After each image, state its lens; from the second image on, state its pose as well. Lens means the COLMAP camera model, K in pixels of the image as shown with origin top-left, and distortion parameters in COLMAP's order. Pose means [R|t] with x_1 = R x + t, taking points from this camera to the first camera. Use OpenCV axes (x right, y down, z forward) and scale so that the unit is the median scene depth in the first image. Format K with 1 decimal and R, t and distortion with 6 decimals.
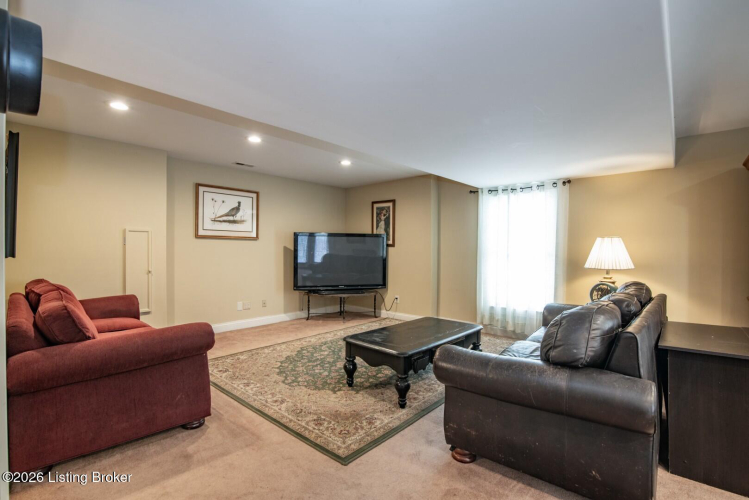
lens RADIAL K [[351.7, 0, 374.5], [0, 351.7, 250.1], [0, 0, 1]] dist [-0.001613, -0.000140]
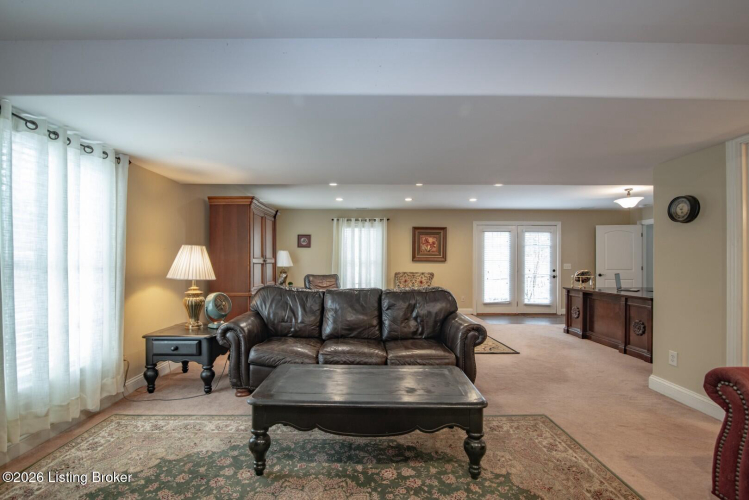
lens RADIAL K [[351.7, 0, 372.1], [0, 351.7, 255.0], [0, 0, 1]] dist [-0.001613, -0.000140]
pose [[-0.685241, 0.001261, 0.728316, -0.290070], [-0.004085, 0.999976, -0.005574, -0.005534], [-0.728305, -0.006795, -0.685219, 1.129627]]
